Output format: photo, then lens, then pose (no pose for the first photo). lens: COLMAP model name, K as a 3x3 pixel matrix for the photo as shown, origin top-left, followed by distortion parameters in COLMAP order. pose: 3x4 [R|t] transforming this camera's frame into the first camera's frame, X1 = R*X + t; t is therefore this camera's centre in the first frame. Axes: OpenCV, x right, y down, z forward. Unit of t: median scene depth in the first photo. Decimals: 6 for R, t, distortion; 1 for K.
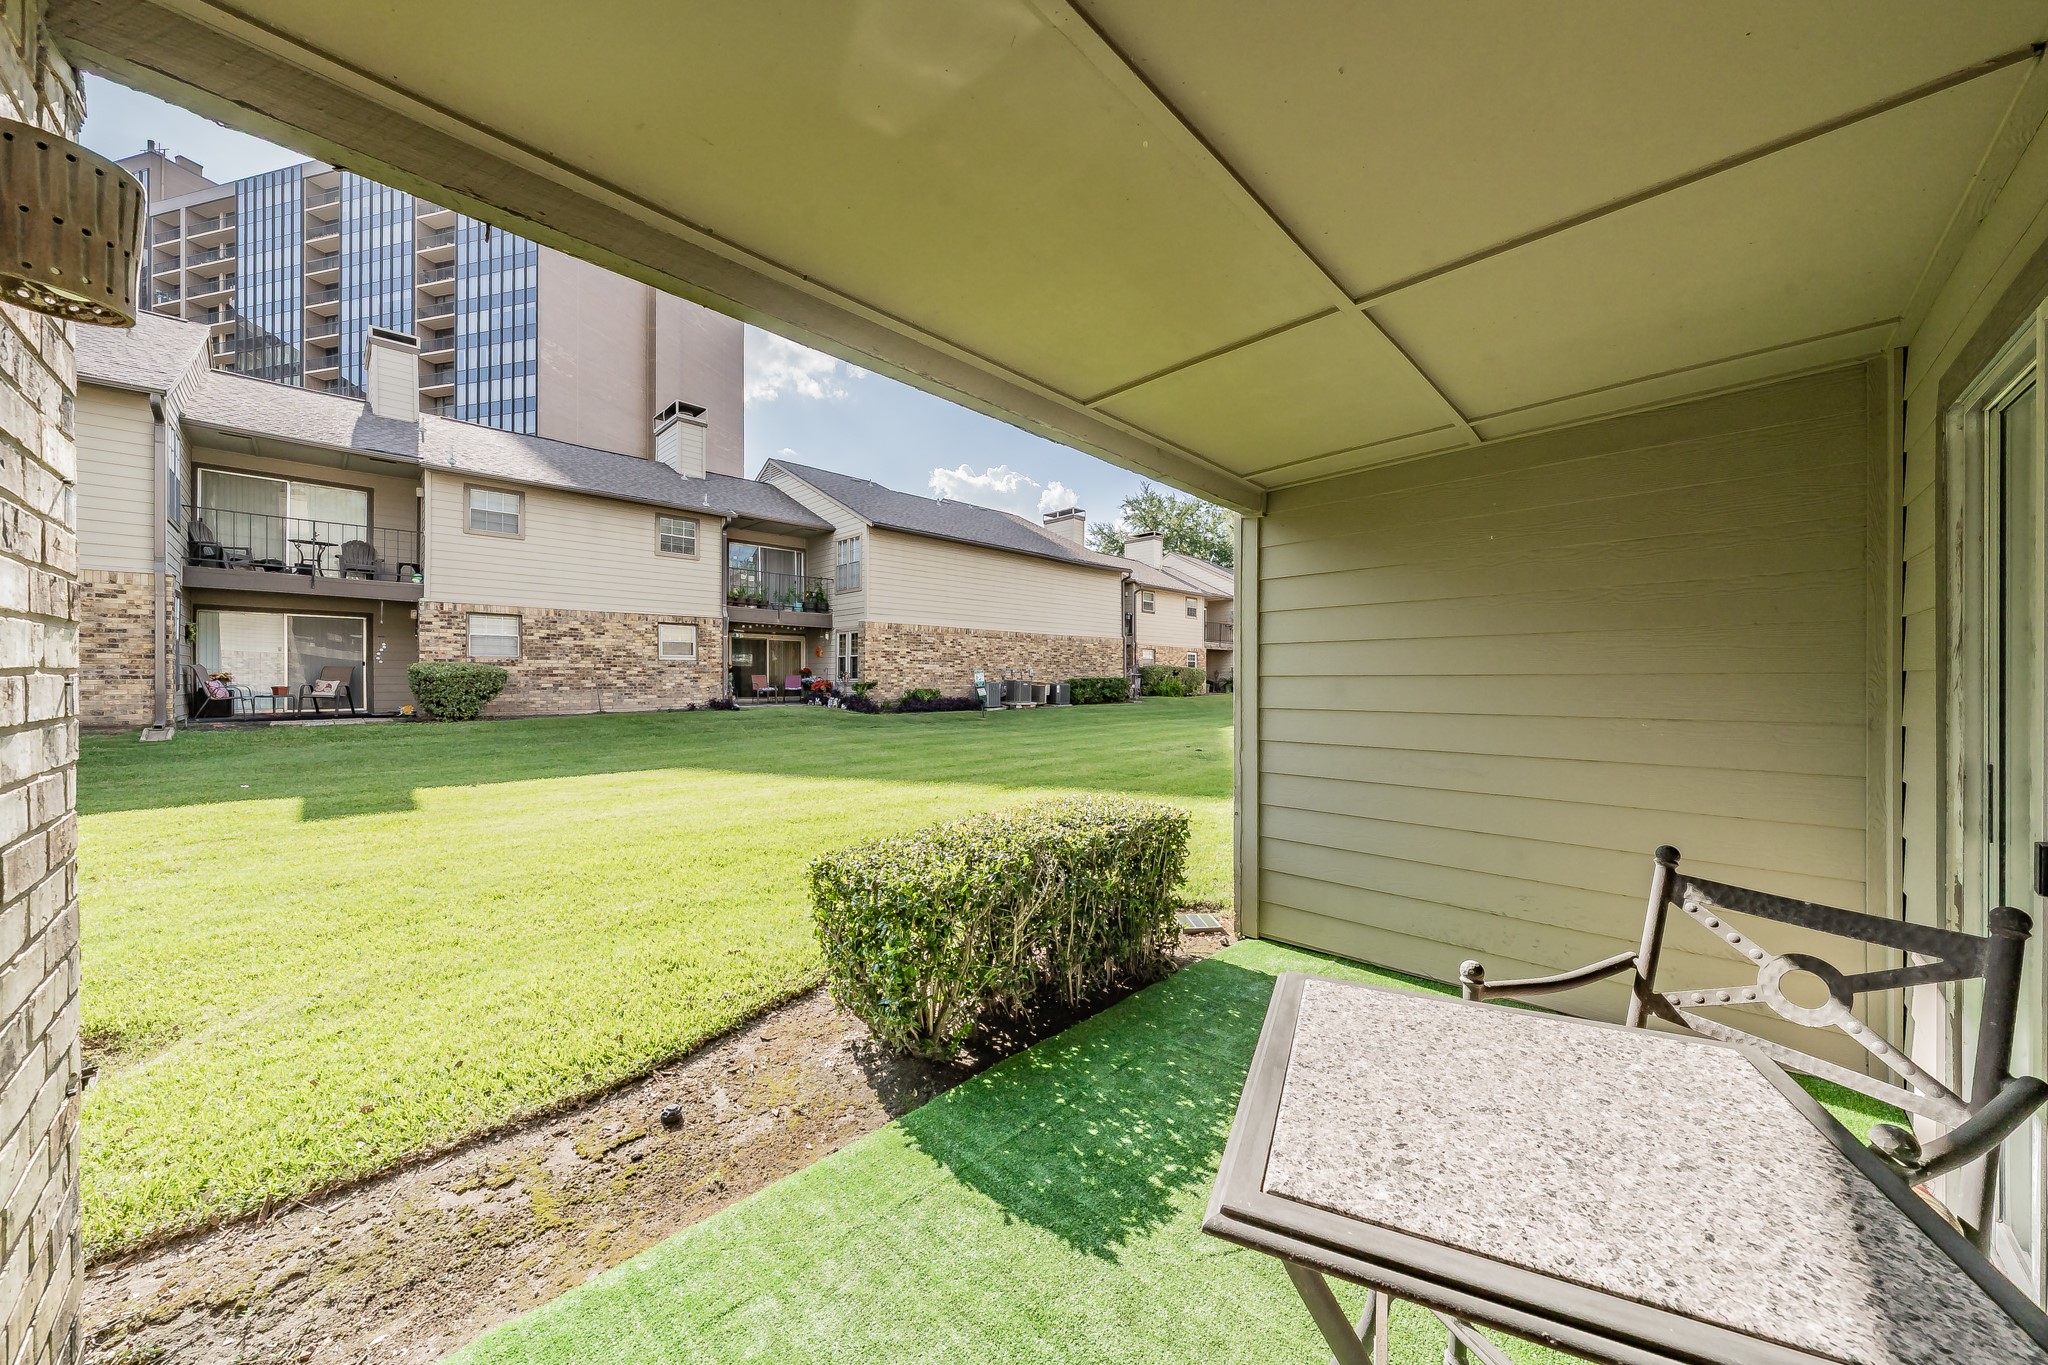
lens RADIAL K [[708.7, 0, 1067.9], [0, 708.7, 675.8], [0, 0, 1]] dist [-0.000118, -0.000094]
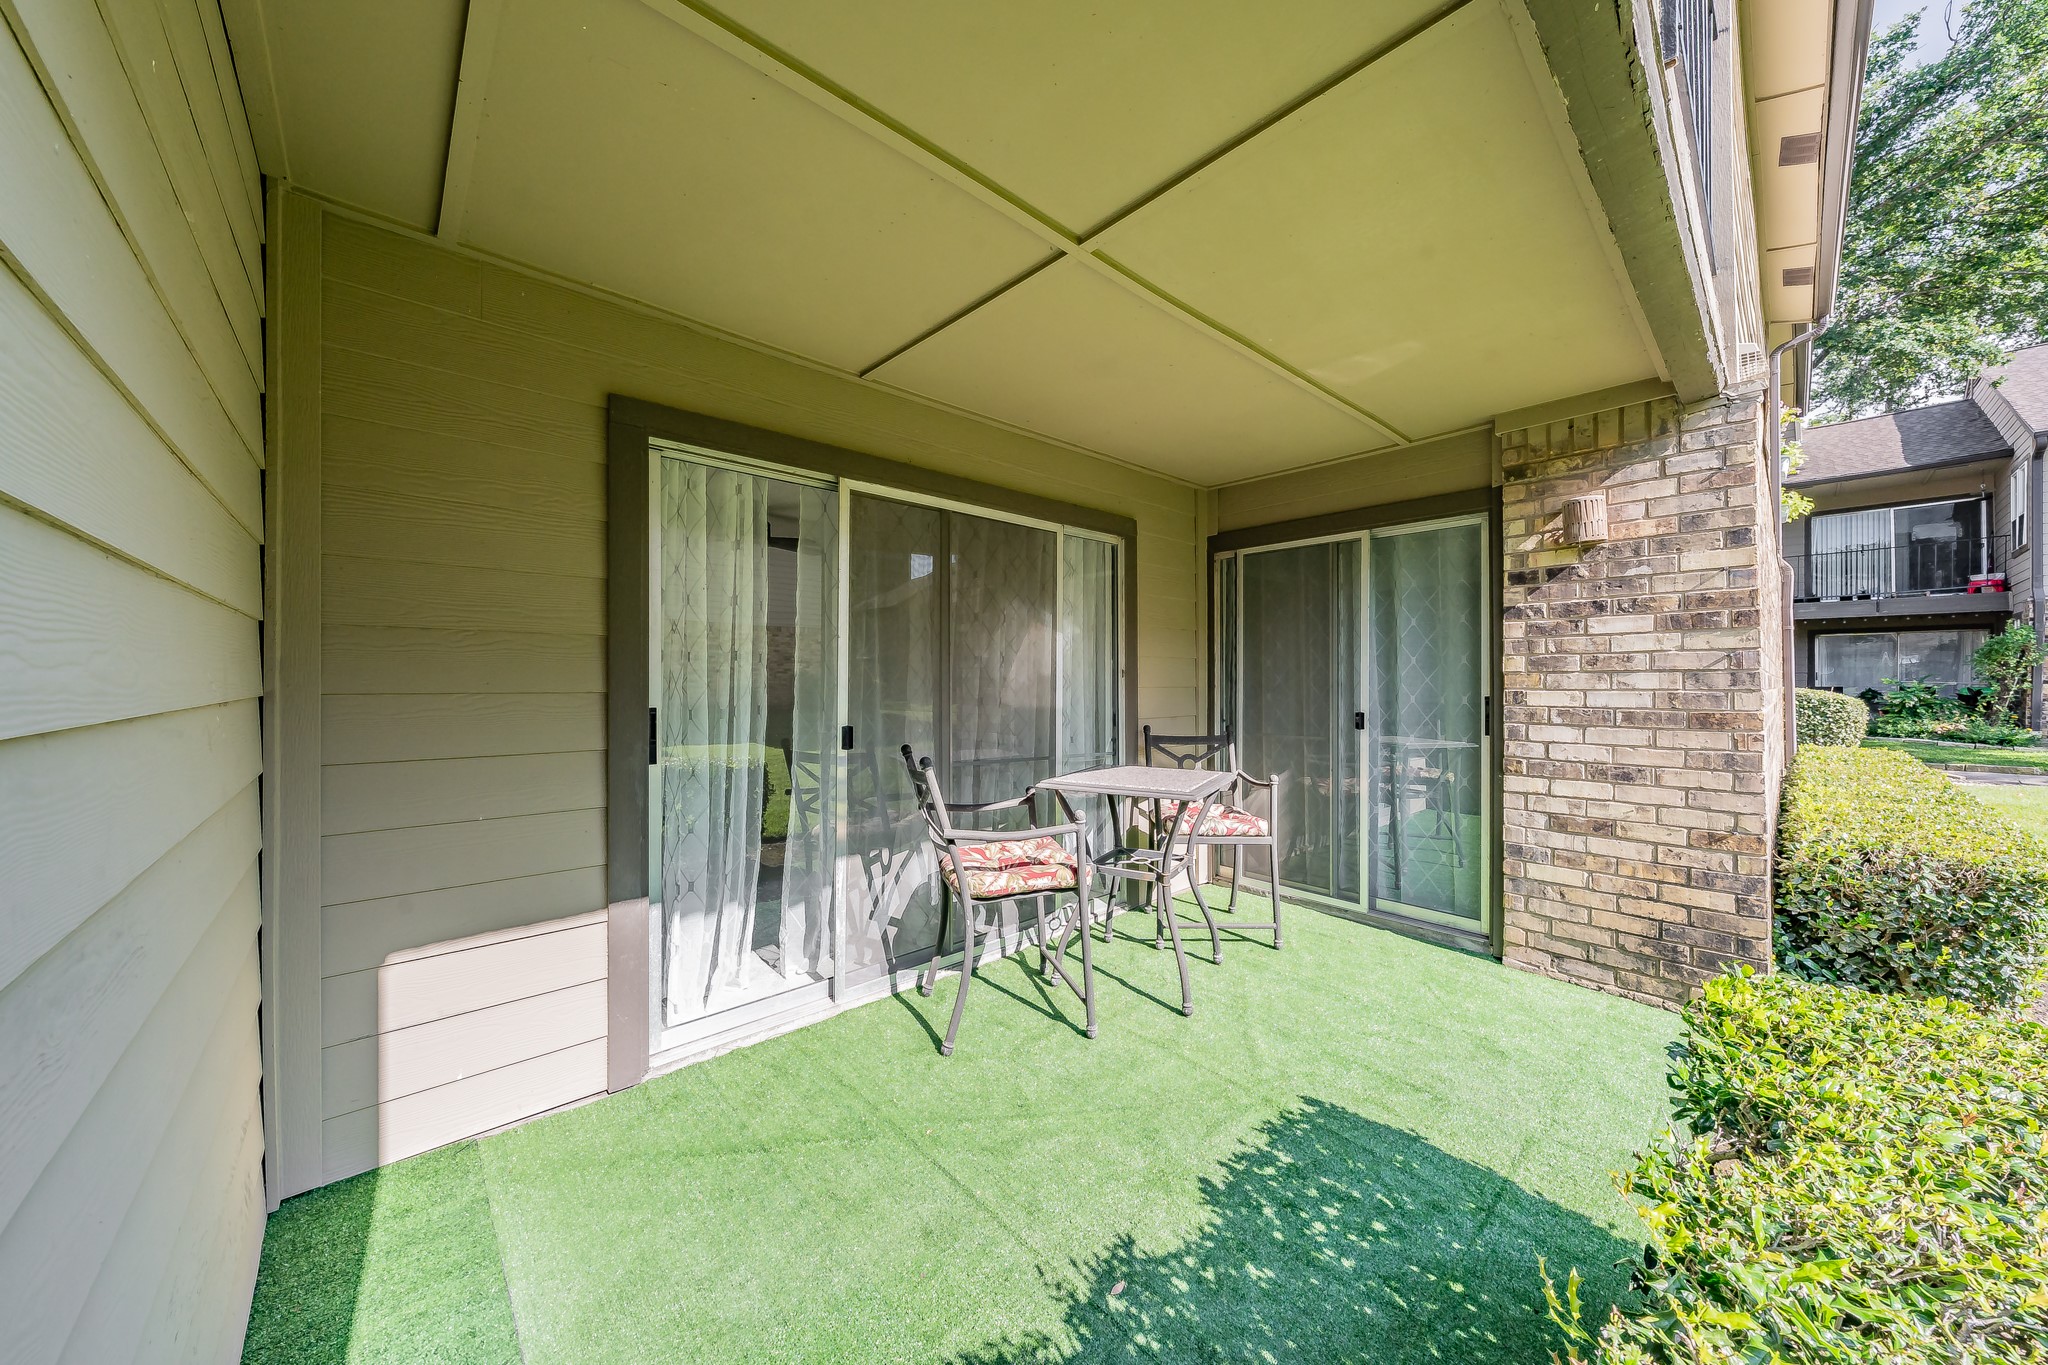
lens RADIAL K [[708.7, 0, 1067.9], [0, 708.7, 675.8], [0, 0, 1]] dist [-0.000118, -0.000094]
pose [[-0.998497, -0.003868, 0.054678, 0.419837], [-0.004203, 0.999973, -0.006021, 0.070162], [-0.054653, -0.006242, -0.998486, 2.265018]]
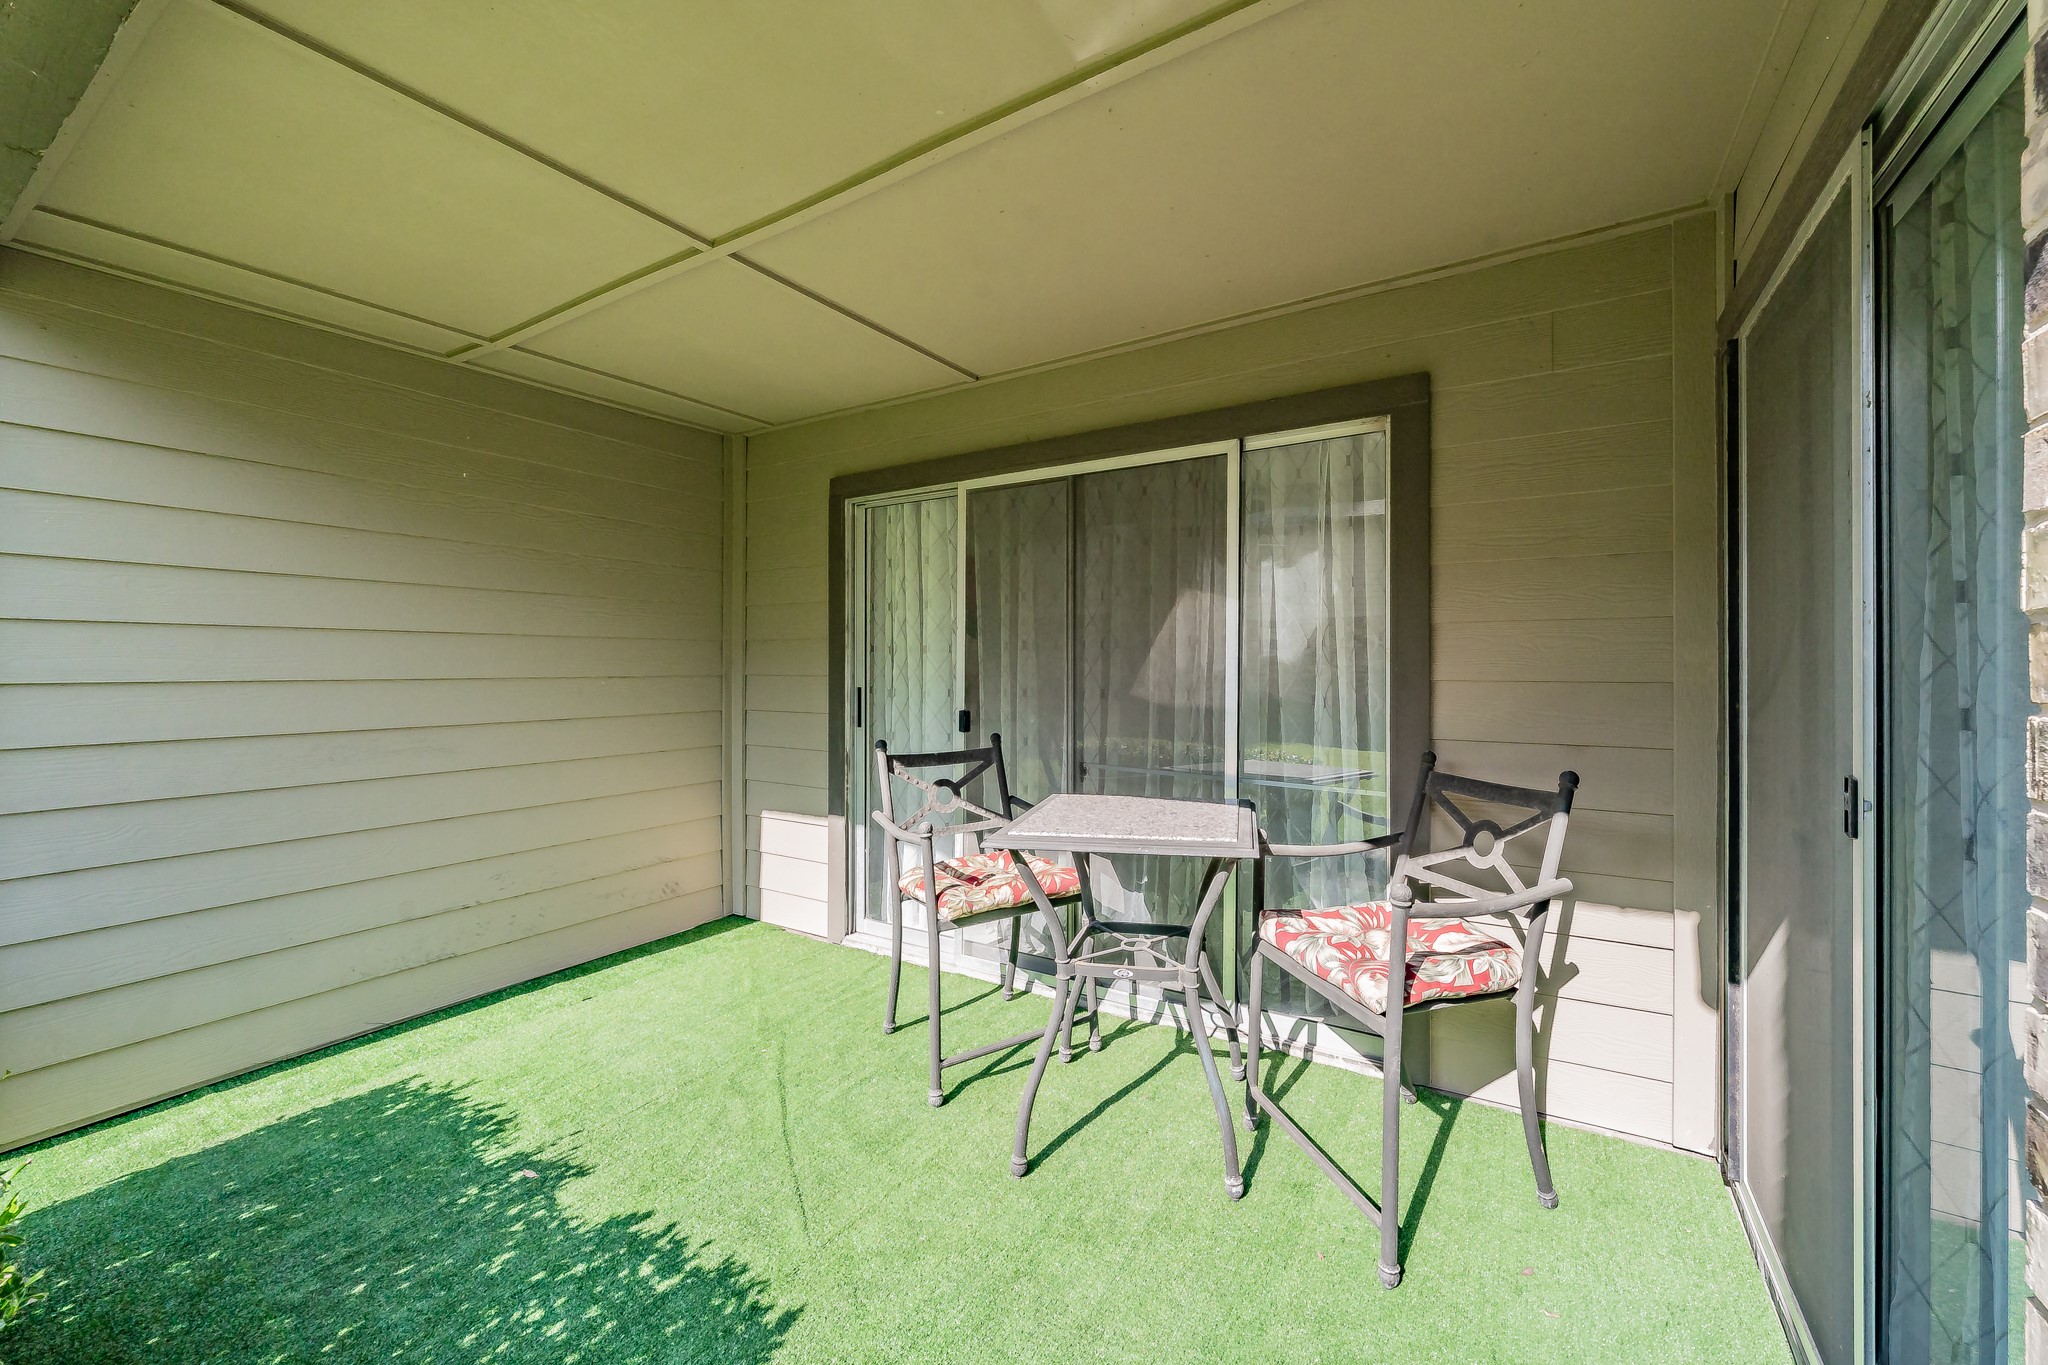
lens RADIAL K [[781.9, 0, 1076.7], [0, 781.9, 668.9], [0, 0, 1]] dist [-0.001676, -0.000009]
pose [[-0.210719, 0.000819, 0.977546, -0.875582], [-0.003536, 0.999992, -0.001601, 0.076699], [-0.977540, -0.003794, -0.210715, 0.860134]]
